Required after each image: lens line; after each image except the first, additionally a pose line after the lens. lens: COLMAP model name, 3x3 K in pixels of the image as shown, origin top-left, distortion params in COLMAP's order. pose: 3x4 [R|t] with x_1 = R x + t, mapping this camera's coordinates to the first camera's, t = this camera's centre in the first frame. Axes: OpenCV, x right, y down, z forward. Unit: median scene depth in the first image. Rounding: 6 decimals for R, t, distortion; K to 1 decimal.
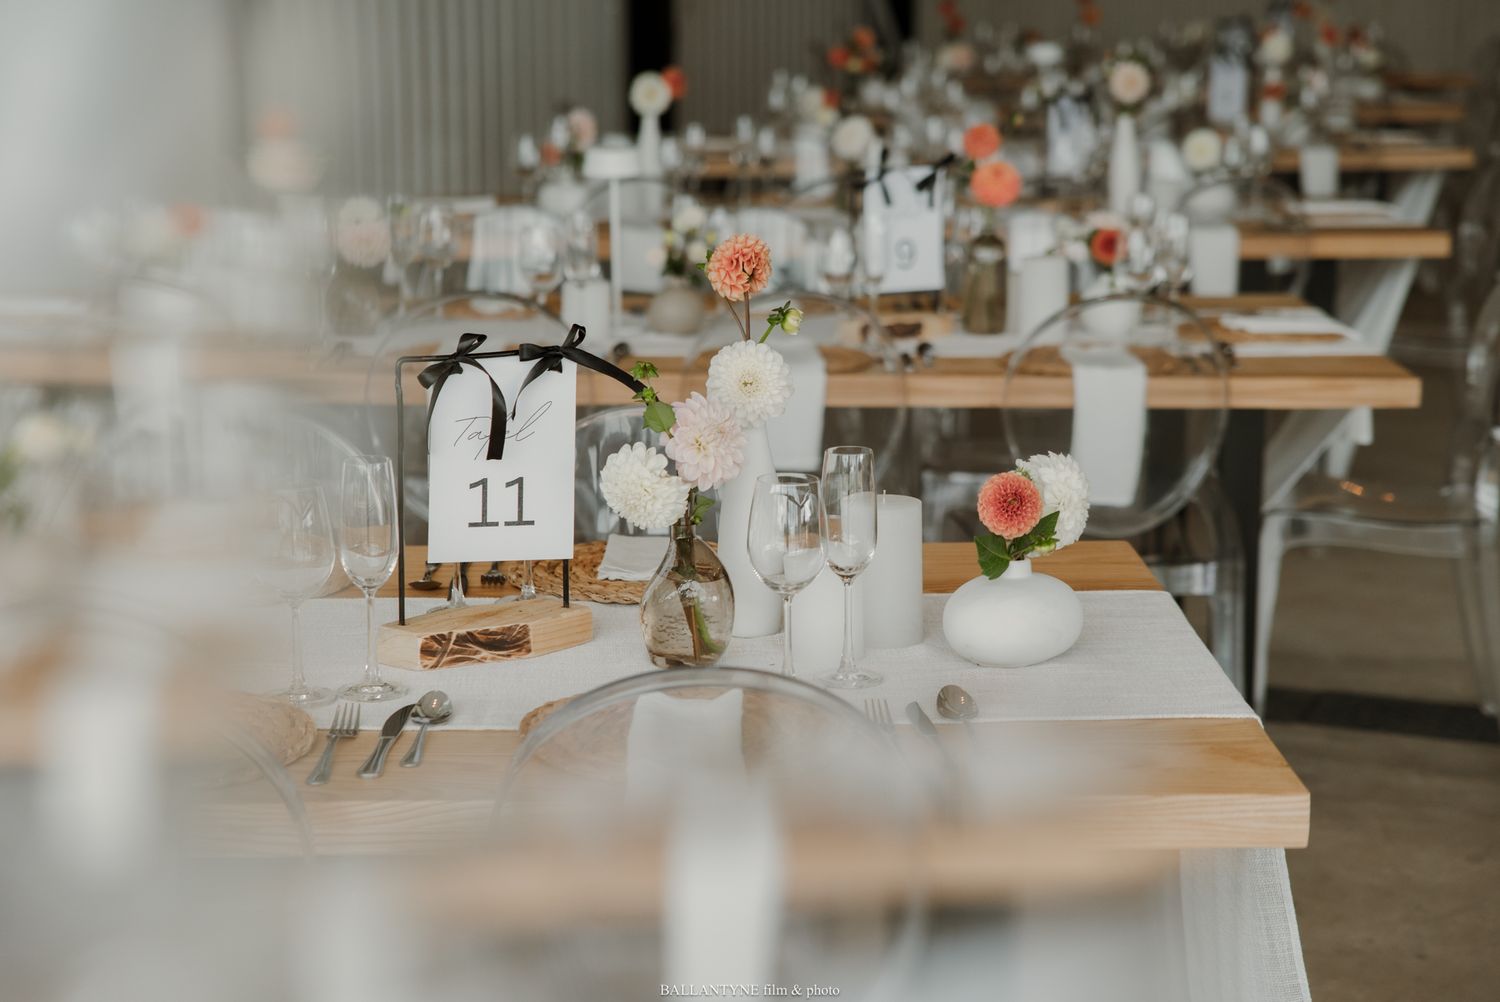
lens RADIAL K [[3053.1, 0, 750.0], [0, 3053.1, 501.0], [0, 0, 1]] dist [-0.018359, -0.258303]
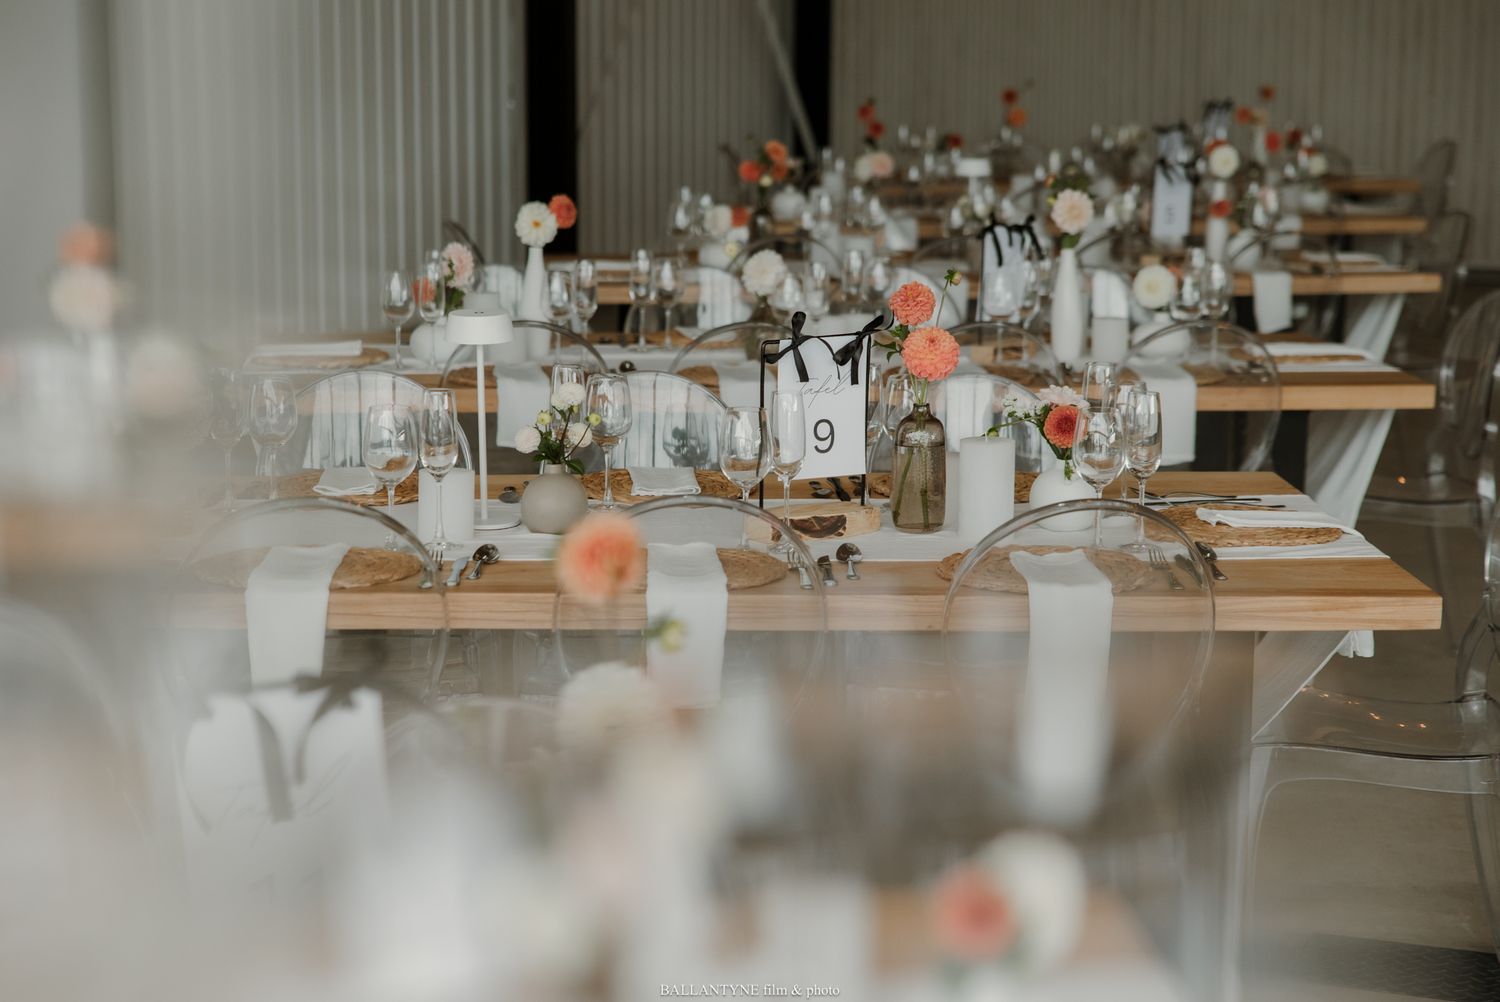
lens RADIAL K [[3053.1, 0, 750.0], [0, 3053.1, 501.0], [0, 0, 1]] dist [-0.018359, -0.258303]
pose [[0.999613, -0.000183, 0.027828, 0.004940], [0.000917, 0.999652, -0.026368, -0.028919], [-0.027814, 0.026383, 0.999265, 0.112081]]
